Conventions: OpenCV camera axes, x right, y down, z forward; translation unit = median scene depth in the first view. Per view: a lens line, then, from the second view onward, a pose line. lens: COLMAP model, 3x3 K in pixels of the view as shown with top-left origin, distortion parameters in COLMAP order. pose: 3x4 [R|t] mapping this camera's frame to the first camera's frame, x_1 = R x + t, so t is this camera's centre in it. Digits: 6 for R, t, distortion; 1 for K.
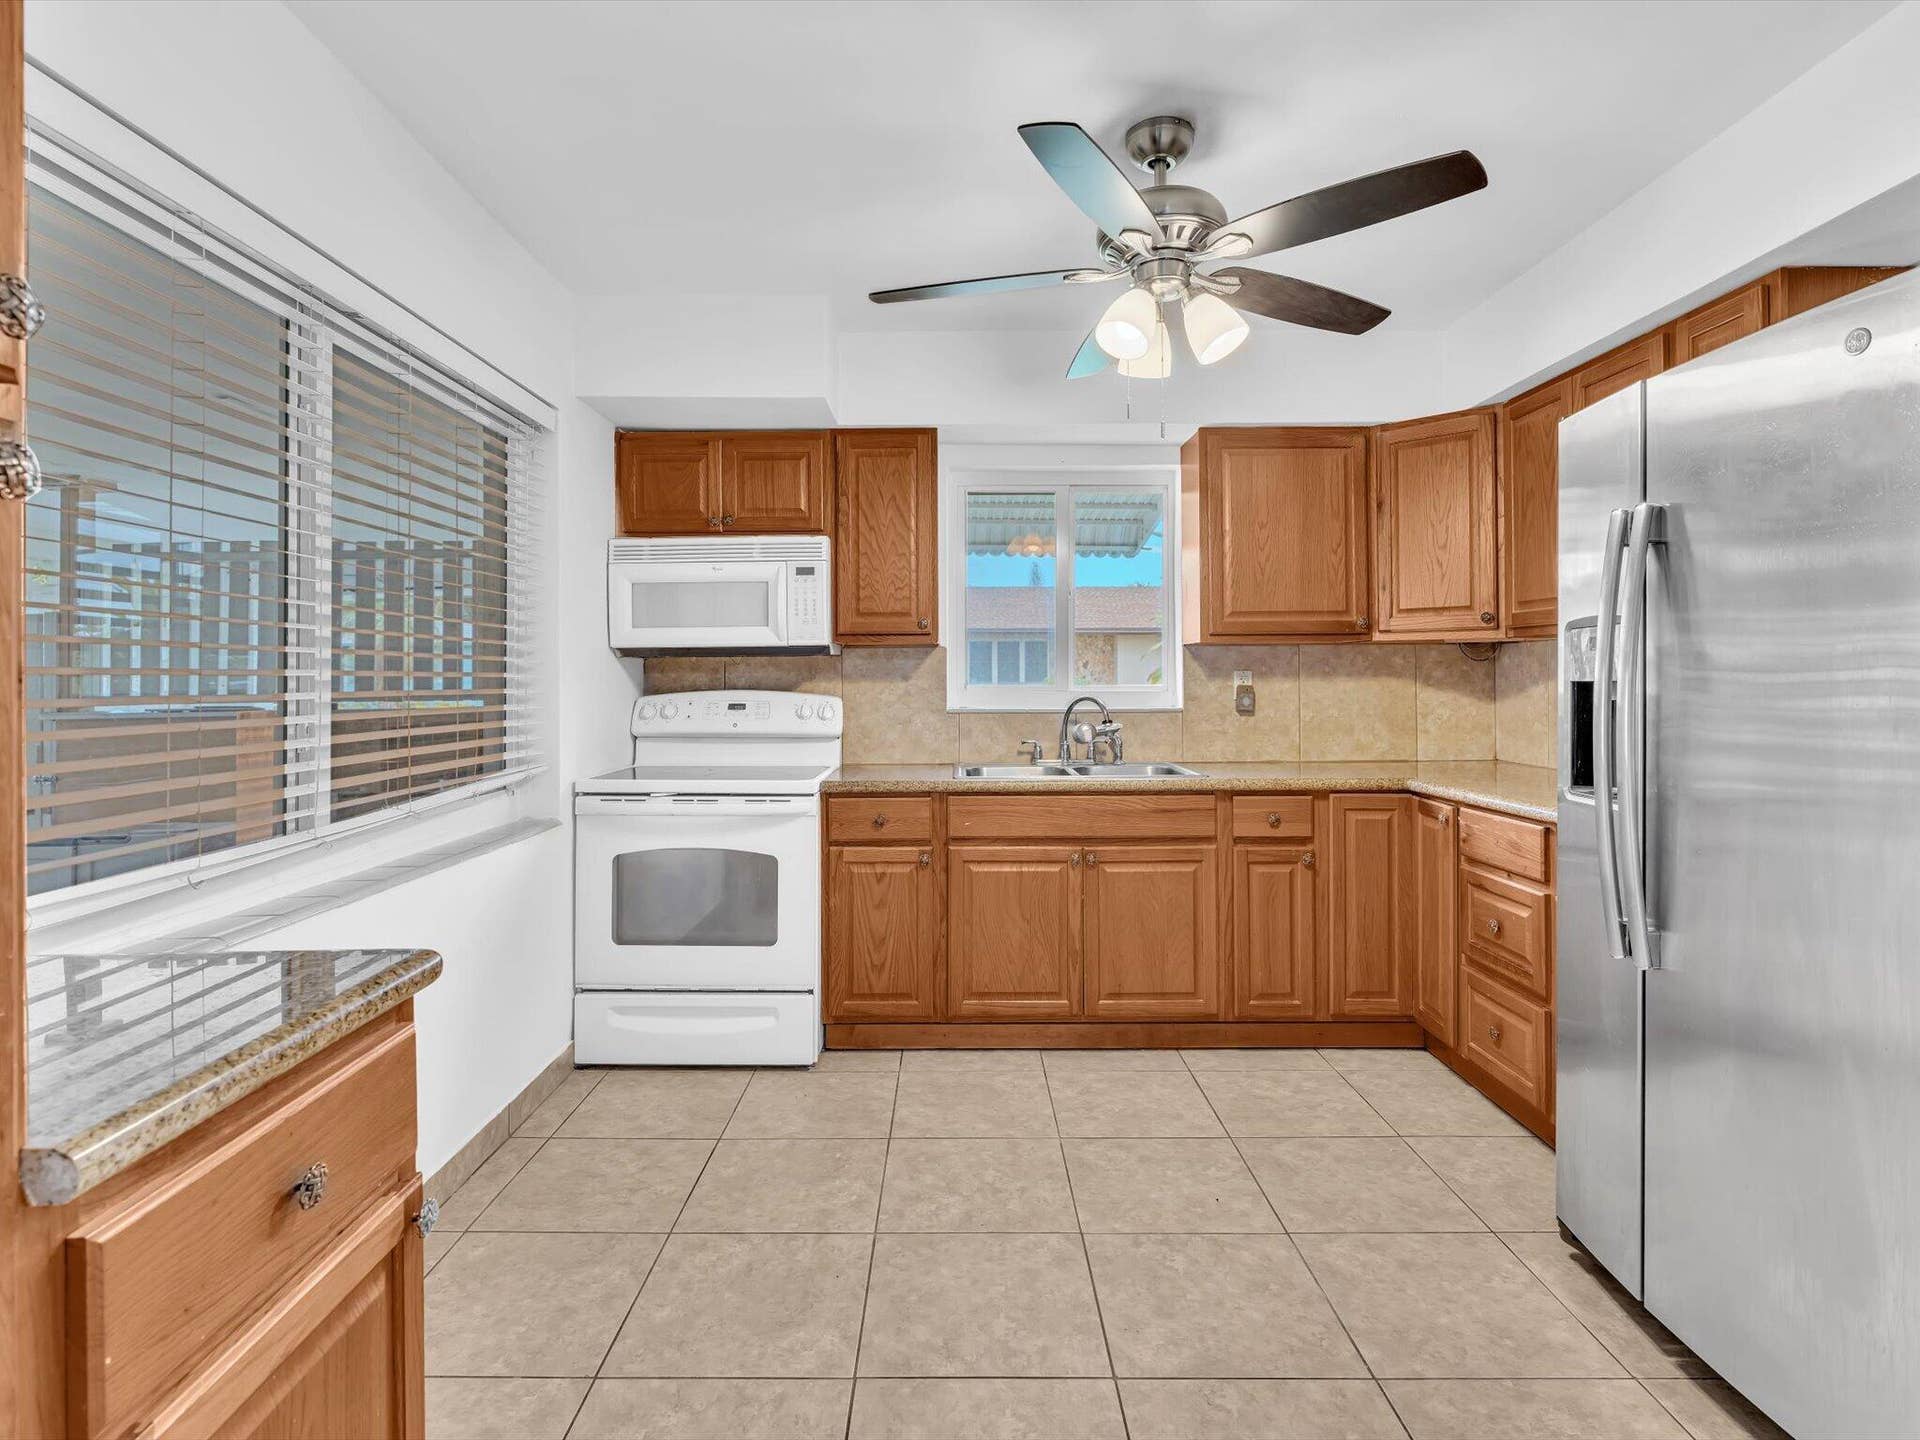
lens RADIAL K [[991.0, 0, 957.2], [0, 991.0, 671.4], [0, 0, 1]] dist [-0.000263, 0.007722]
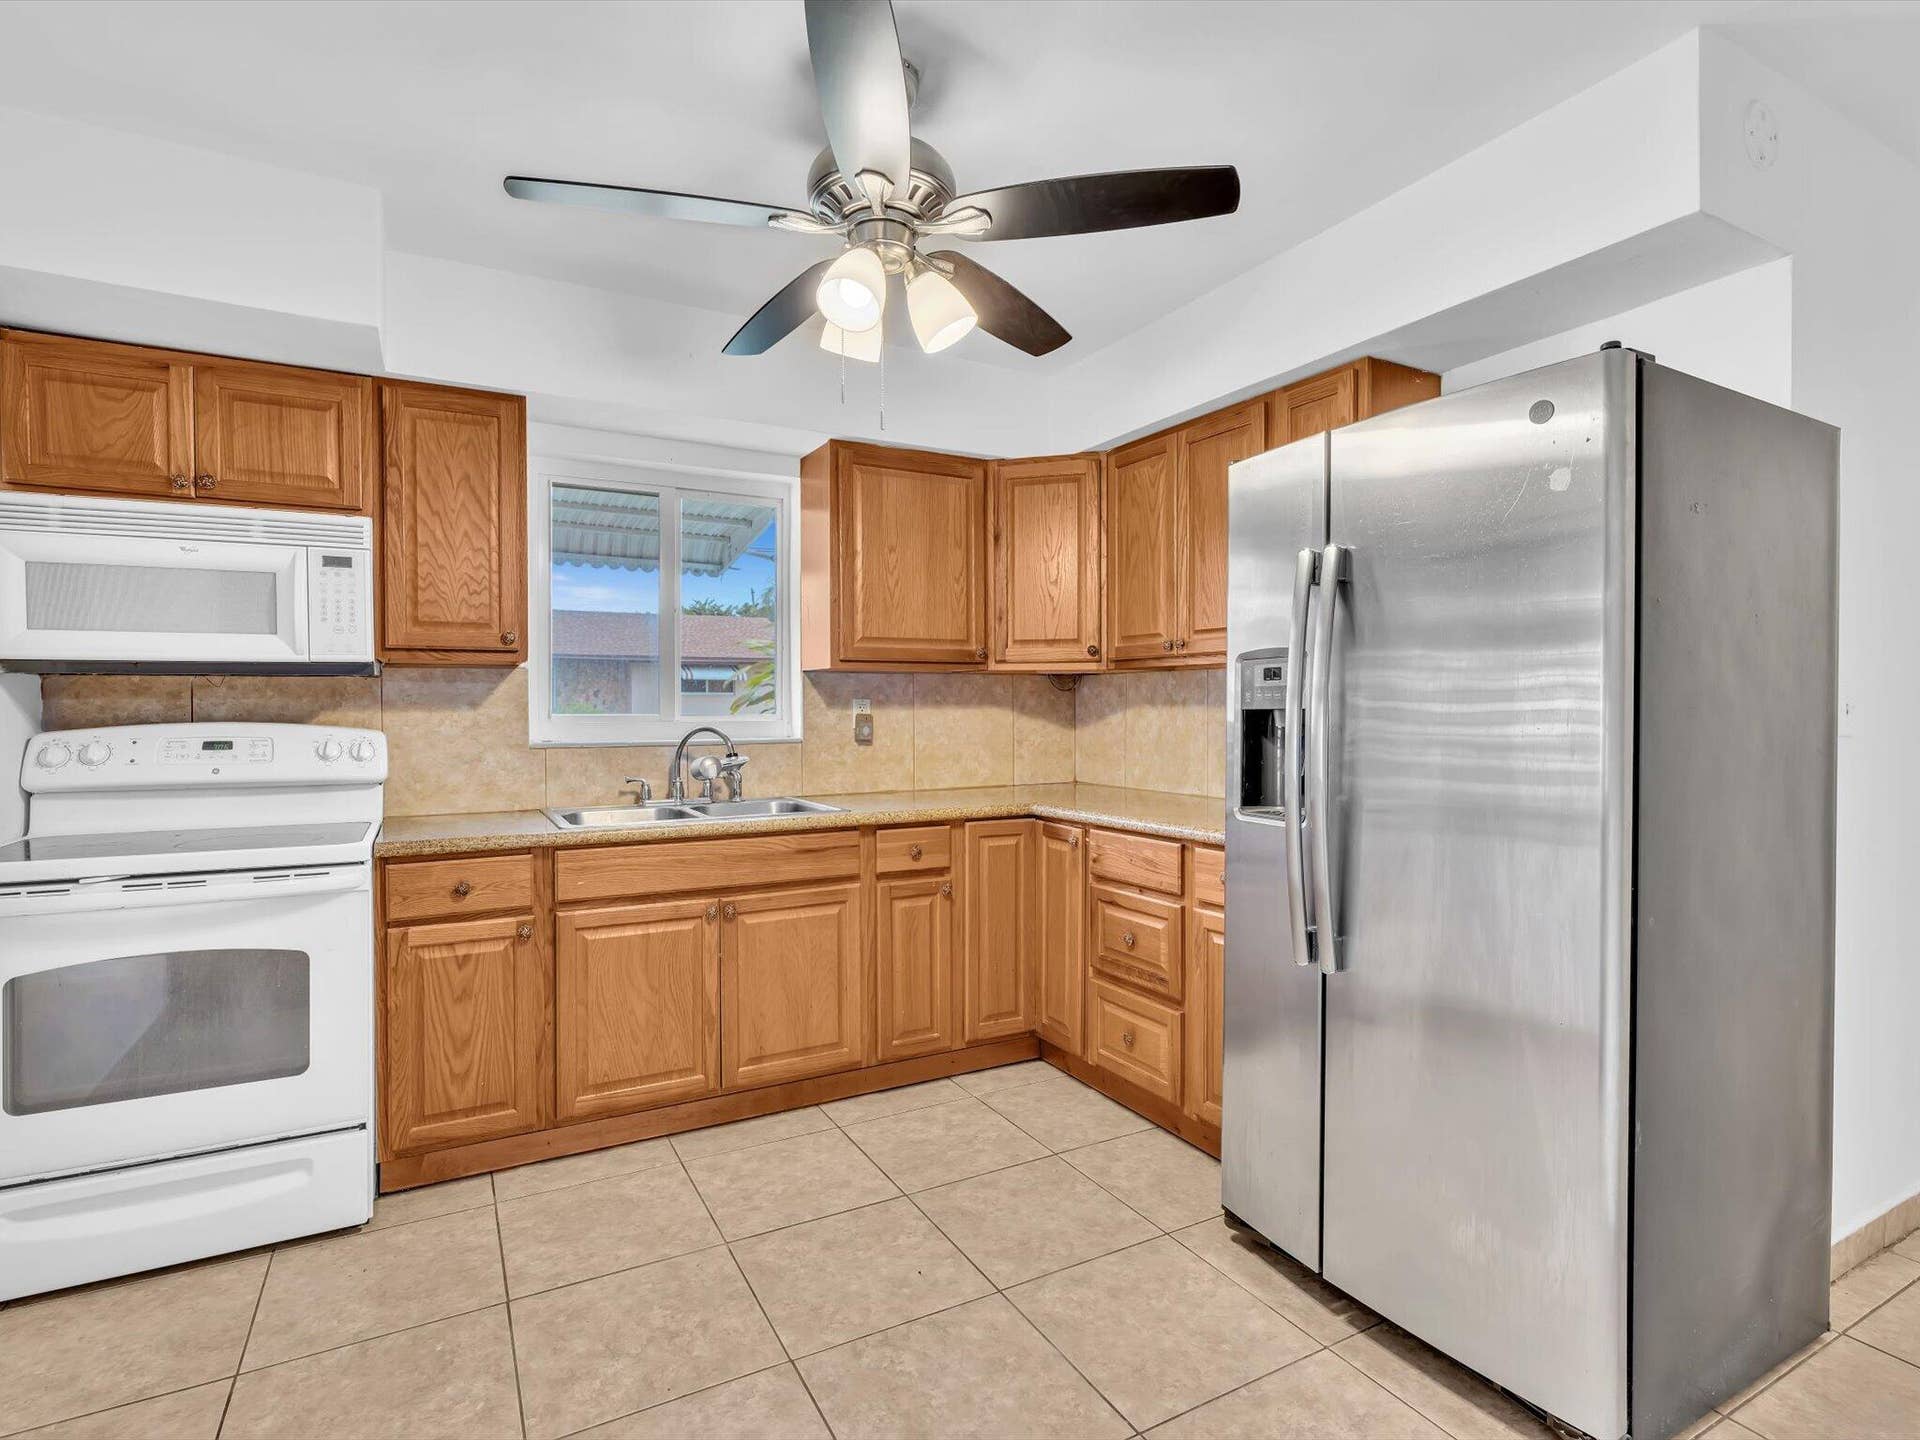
lens RADIAL K [[971.5, 0, 960.0], [0, 971.5, 720.0], [0, 0, 1]] dist [-0.001148, 0.002559]
pose [[0.880090, -0.005371, 0.474776, -0.093936], [-0.004471, 0.999798, 0.019599, 0.001051], [-0.474785, -0.019371, 0.879888, 0.142618]]
